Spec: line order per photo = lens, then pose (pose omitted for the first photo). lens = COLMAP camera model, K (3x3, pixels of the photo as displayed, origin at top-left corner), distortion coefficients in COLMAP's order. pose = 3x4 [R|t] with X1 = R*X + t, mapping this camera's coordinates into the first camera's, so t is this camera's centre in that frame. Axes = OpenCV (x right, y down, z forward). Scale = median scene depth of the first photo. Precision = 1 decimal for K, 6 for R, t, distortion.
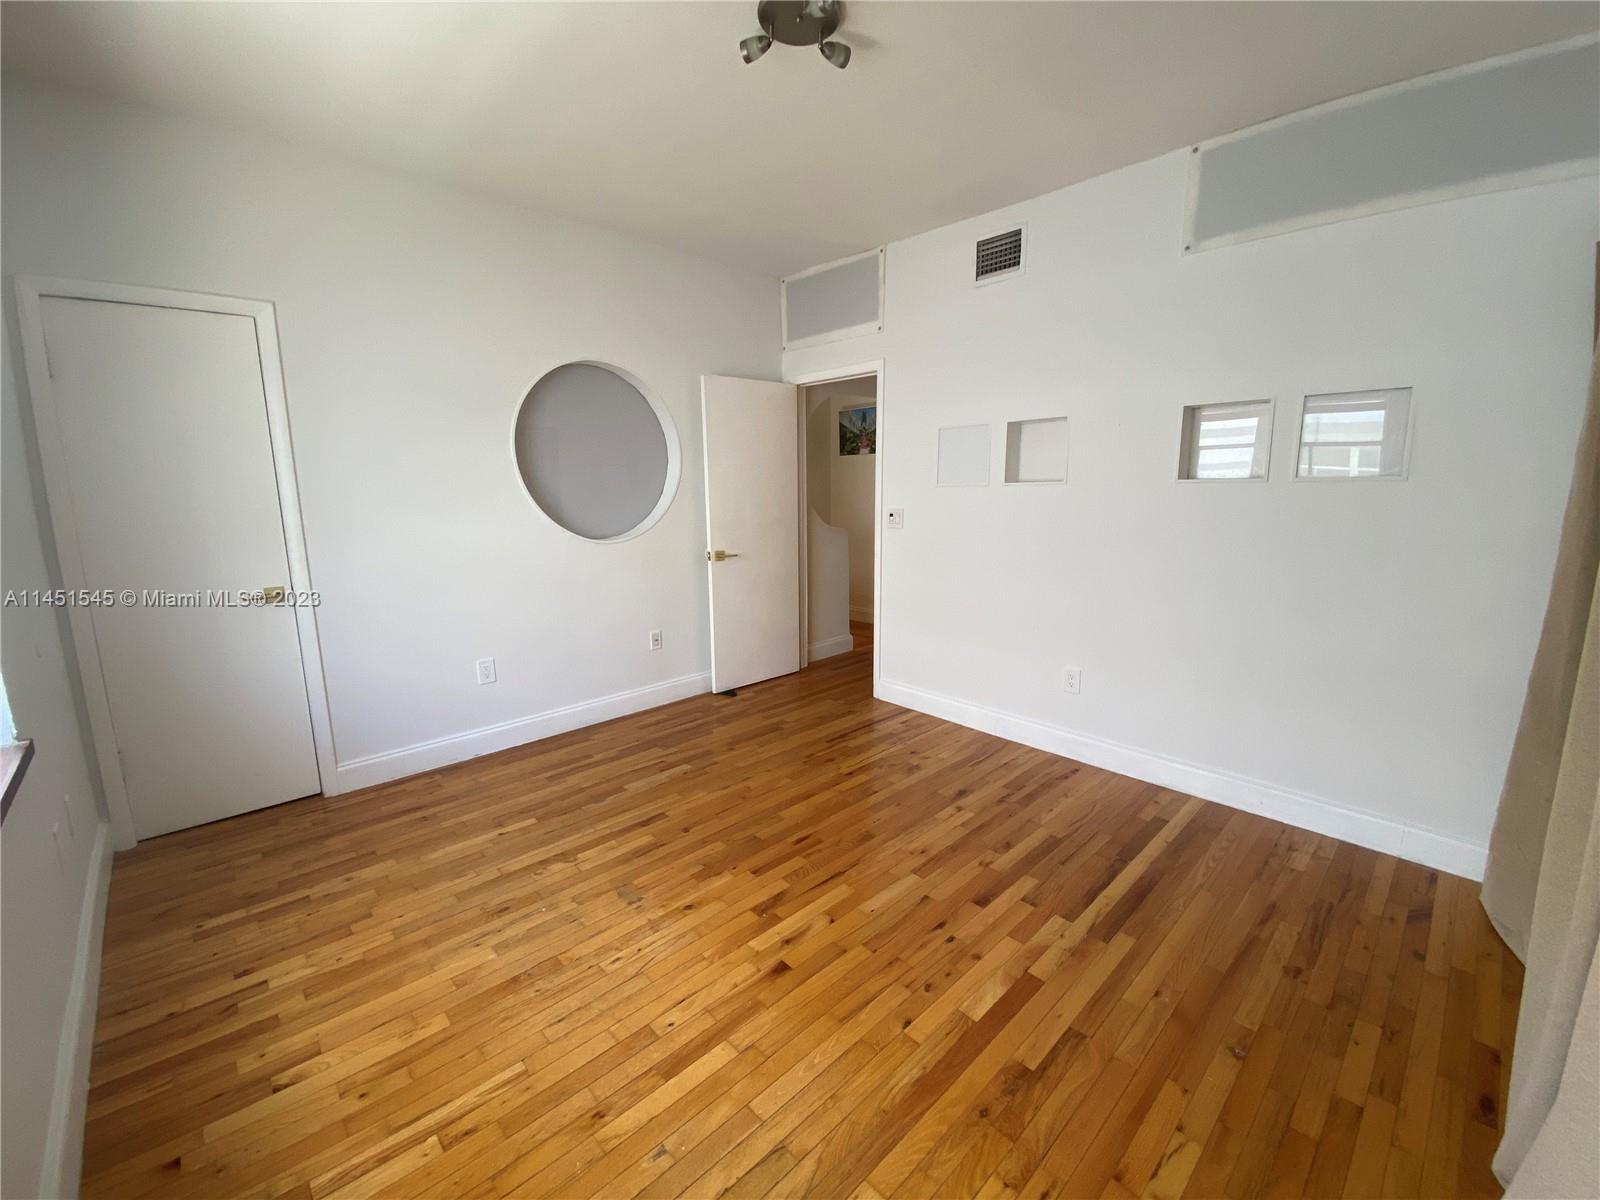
lens RADIAL K [[642.4, 0, 780.7], [0, 642.4, 591.4], [0, 0, 1]] dist [0.016750, -0.017317]
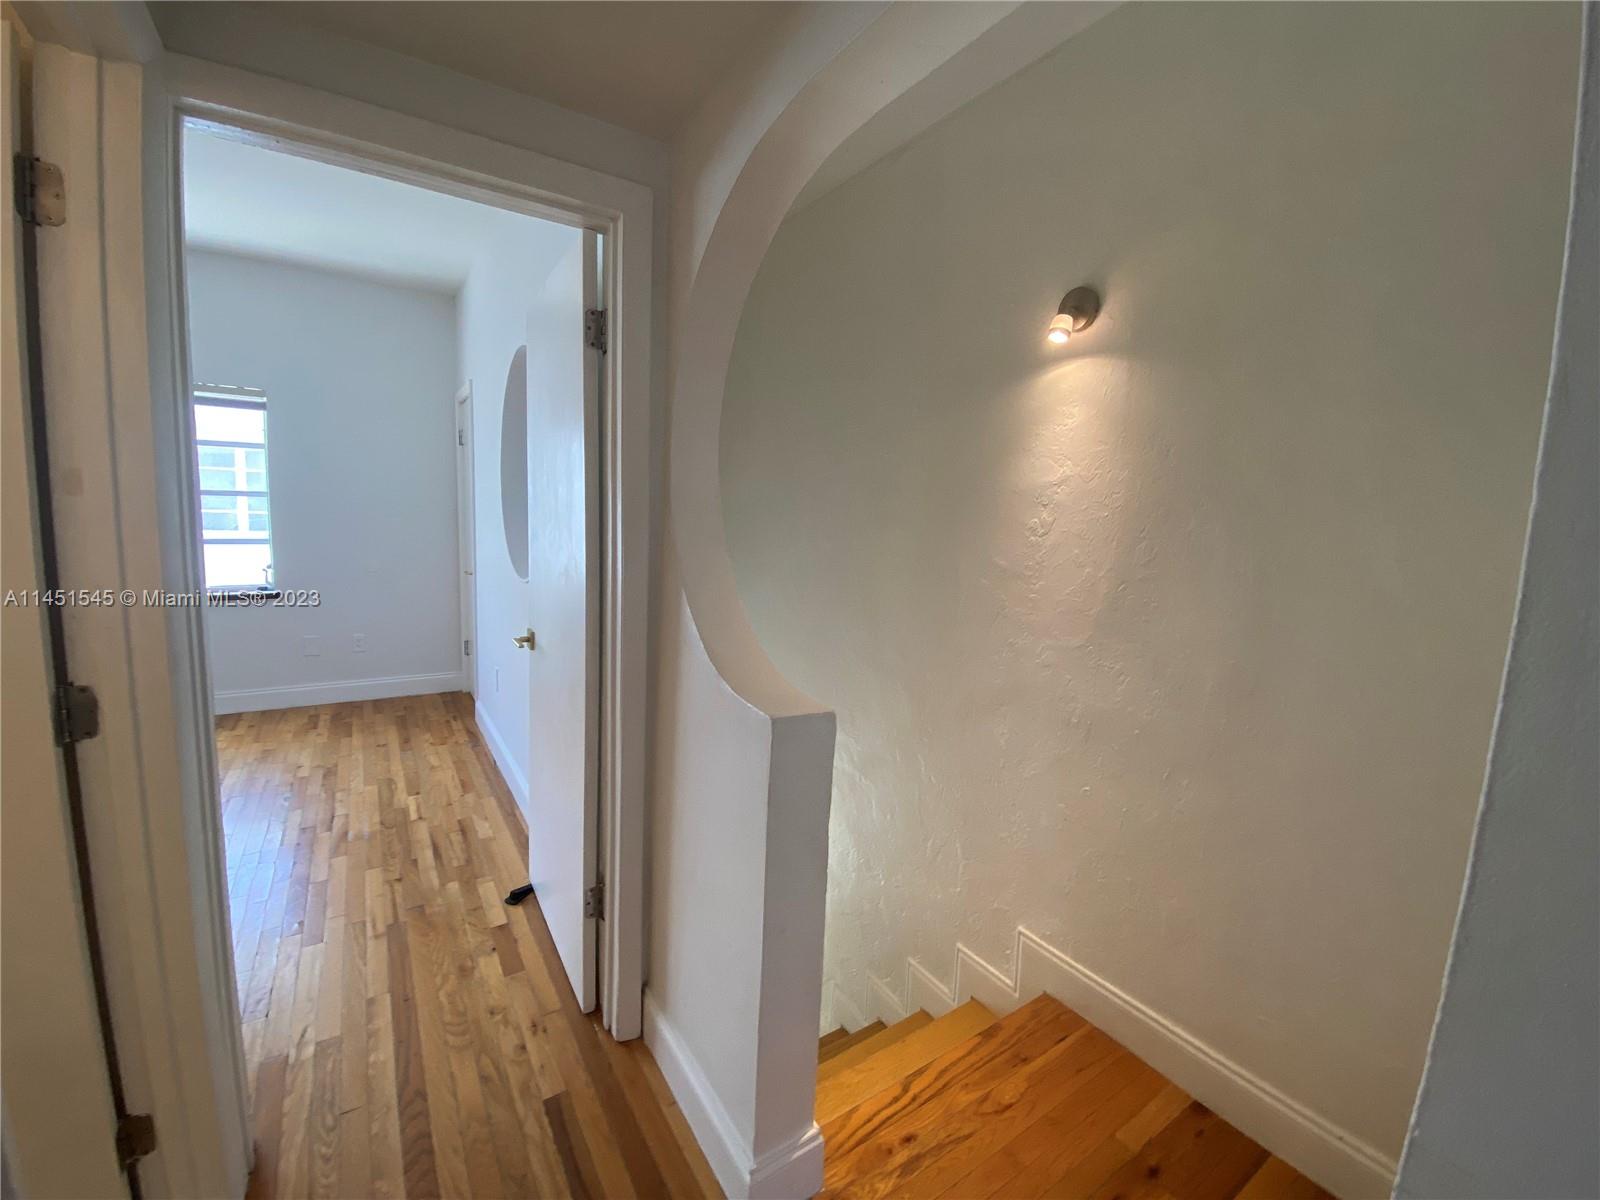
lens RADIAL K [[642.4, 0, 780.7], [0, 642.4, 591.4], [0, 0, 1]] dist [0.016750, -0.017317]
pose [[-0.155537, 0.126038, -0.979757, 0.634962], [-0.198966, 0.967503, 0.156047, -0.355374], [0.967585, 0.219209, -0.125405, 2.016539]]
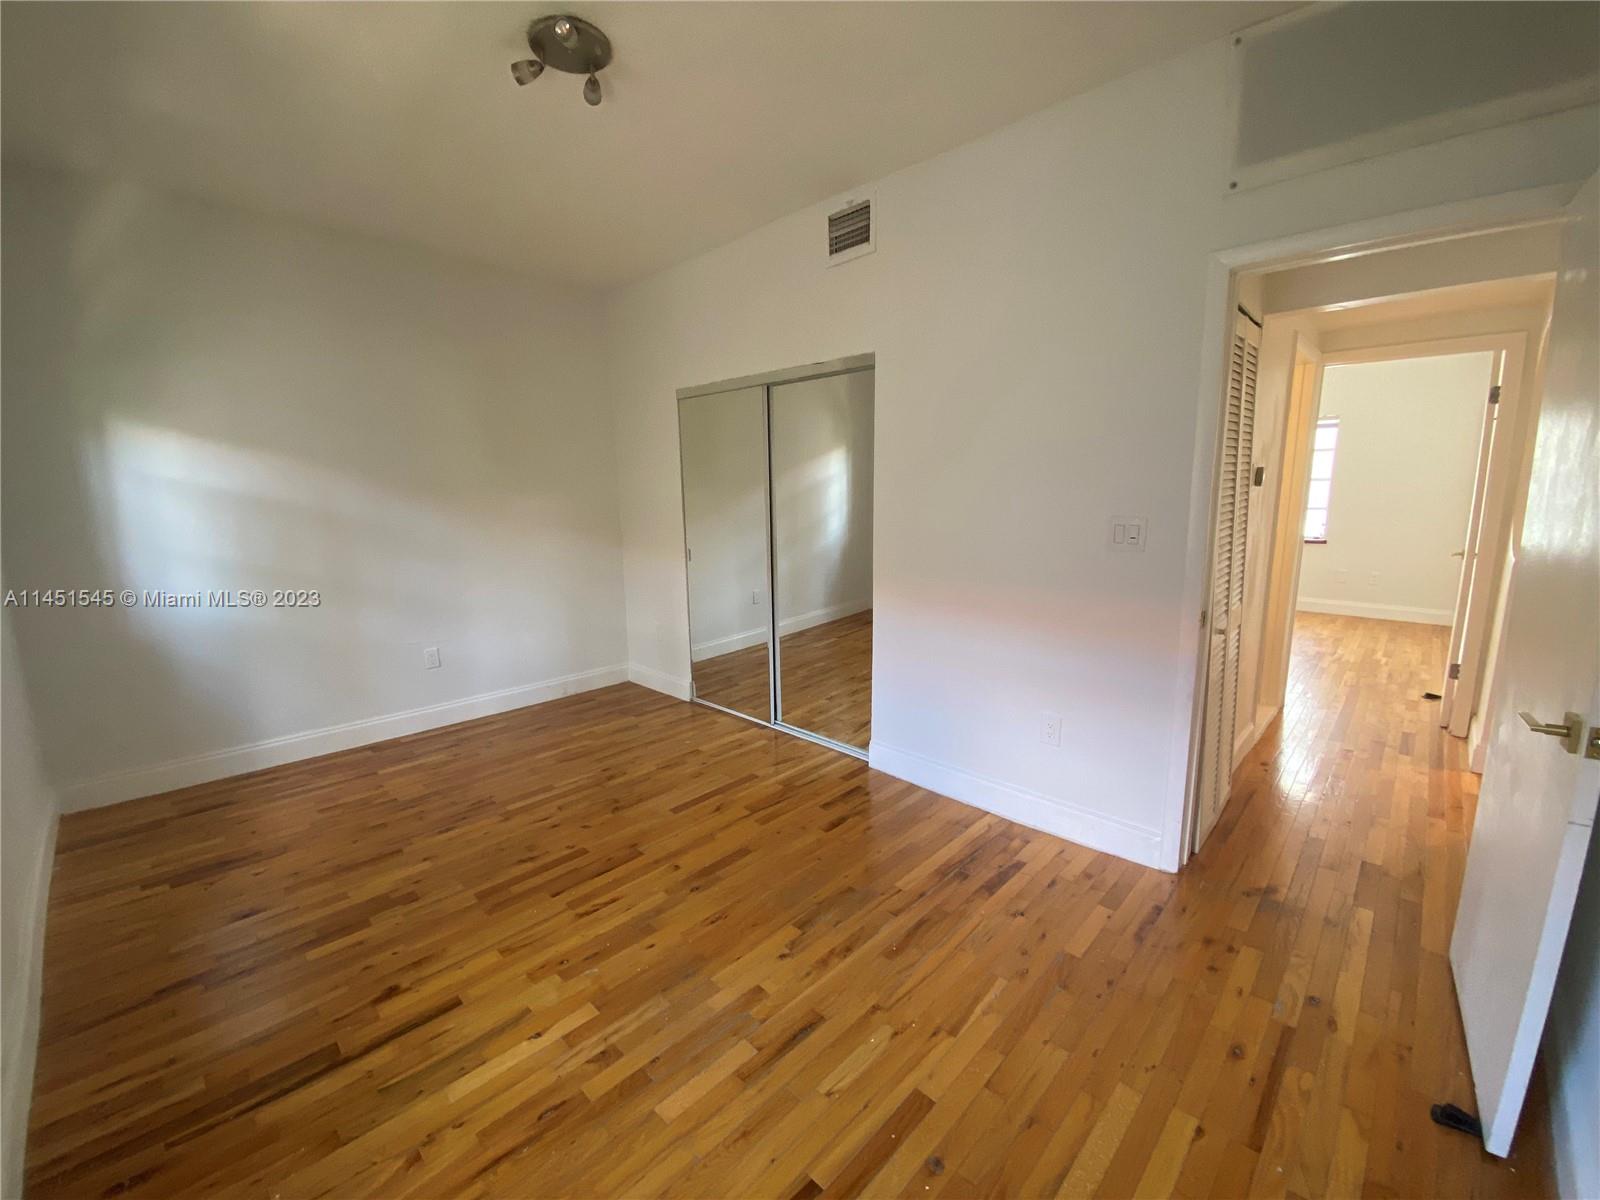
lens RADIAL K [[665.7, 0, 789.8], [0, 665.7, 584.4], [0, 0, 1]] dist [0.035061, -0.024777]
pose [[-0.996817, 0.025487, -0.075541, 1.578933], [0.000638, 0.950046, 0.312109, -0.526897], [0.079722, 0.311068, -0.947038, 3.015630]]
